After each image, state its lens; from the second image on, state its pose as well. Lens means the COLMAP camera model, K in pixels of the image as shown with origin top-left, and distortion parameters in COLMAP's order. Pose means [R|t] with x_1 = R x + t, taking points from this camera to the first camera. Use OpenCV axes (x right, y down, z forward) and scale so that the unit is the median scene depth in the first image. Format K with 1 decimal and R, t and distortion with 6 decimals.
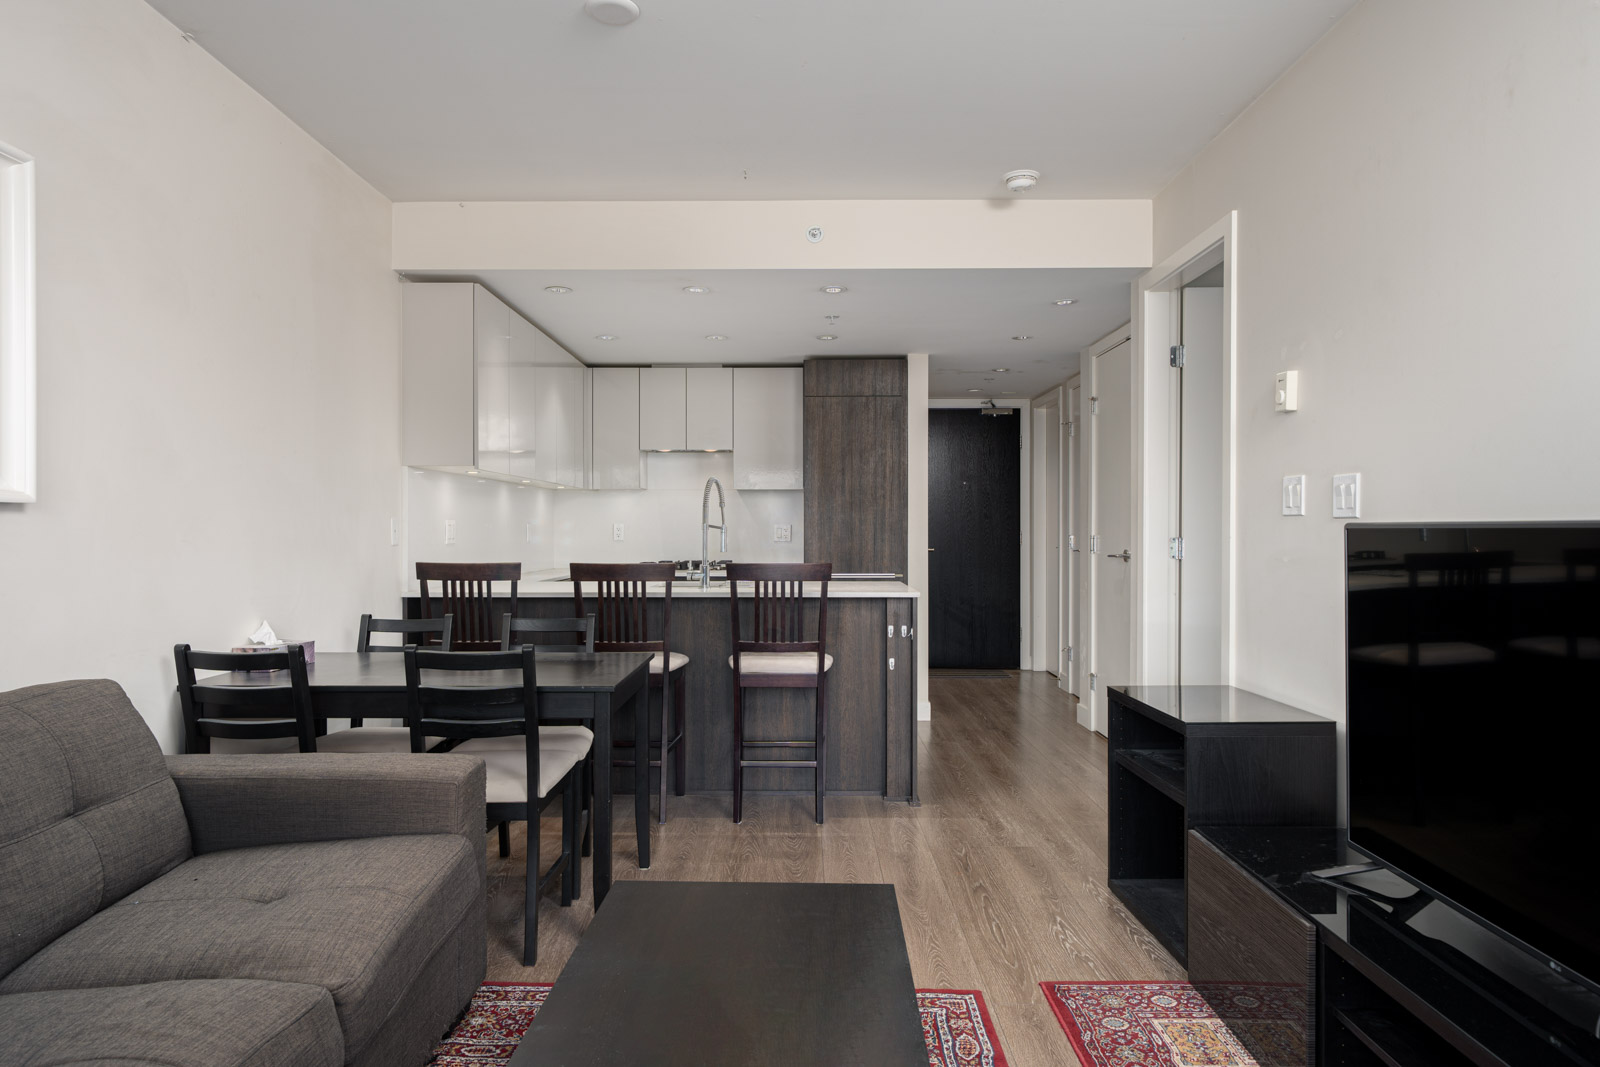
lens RADIAL K [[966.5, 0, 800.0], [0, 966.5, 533.5], [0, 0, 1]] dist [-0.000533, 0.000052]
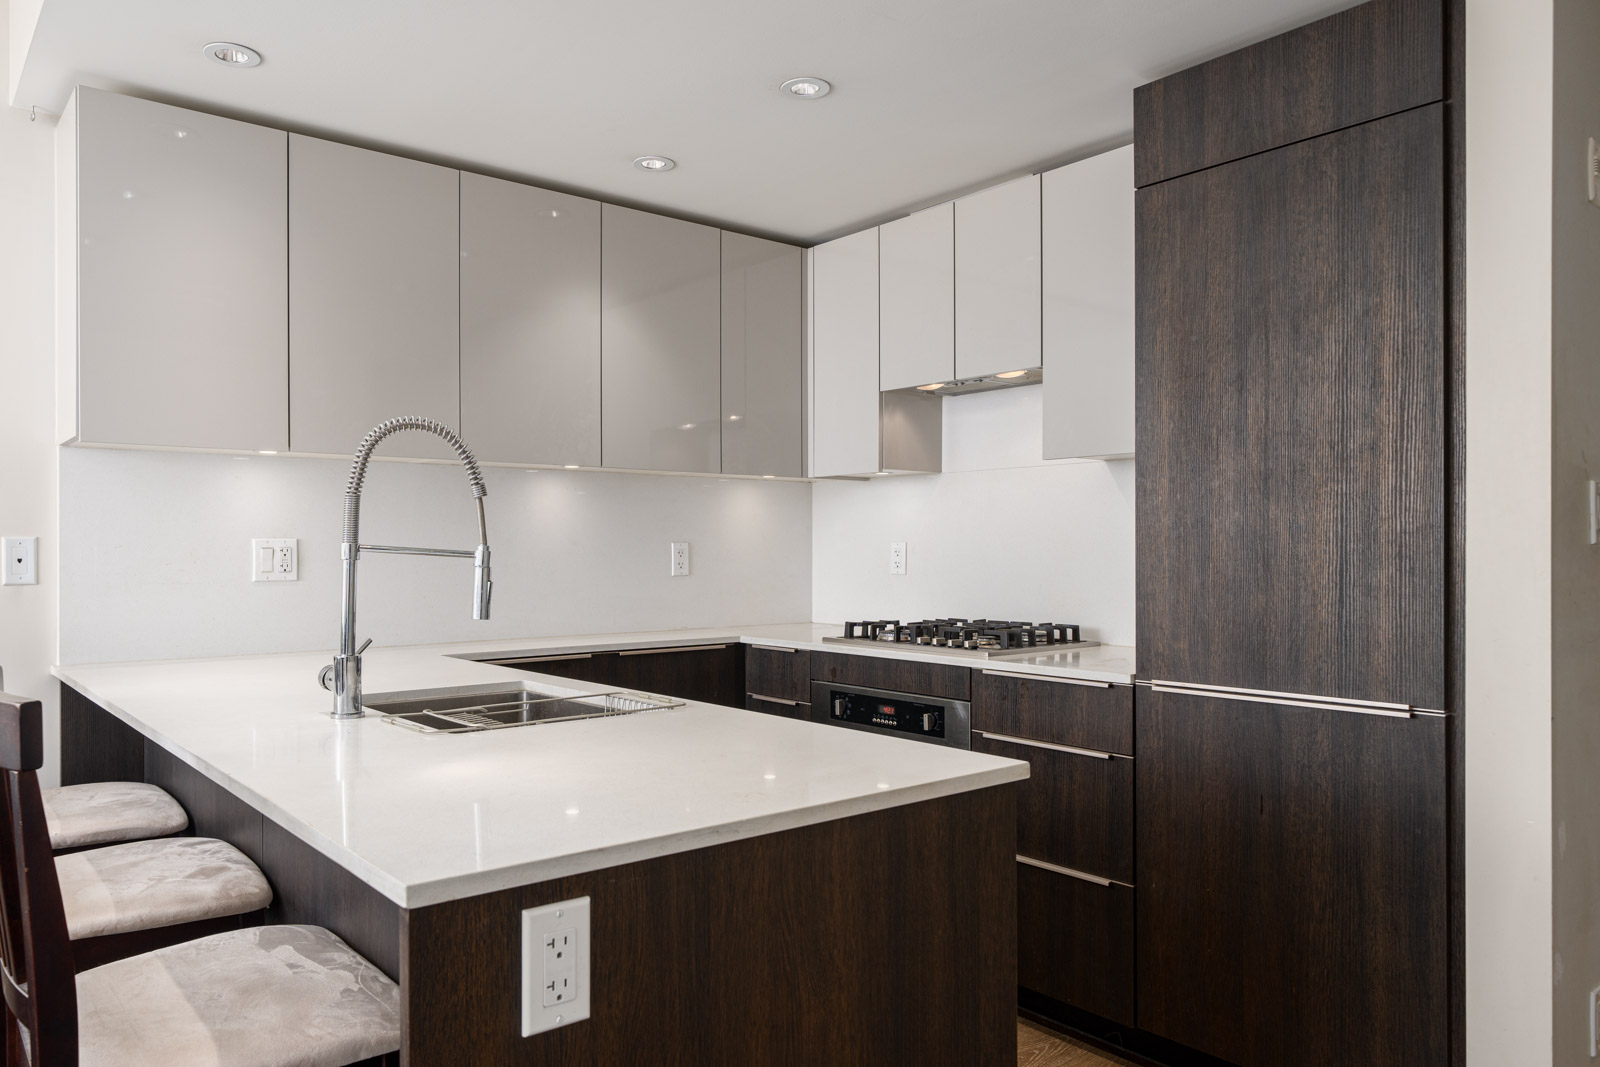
lens RADIAL K [[1084.2, 0, 703.5], [0, 1084.2, 551.3], [0, 0, 1]] dist [0.001022, 0.000089]
pose [[0.610958, 0.000998, -0.791663, 0.229017], [-0.002396, 0.999997, -0.000588, -0.004944], [0.791660, 0.002257, 0.610958, 0.621760]]
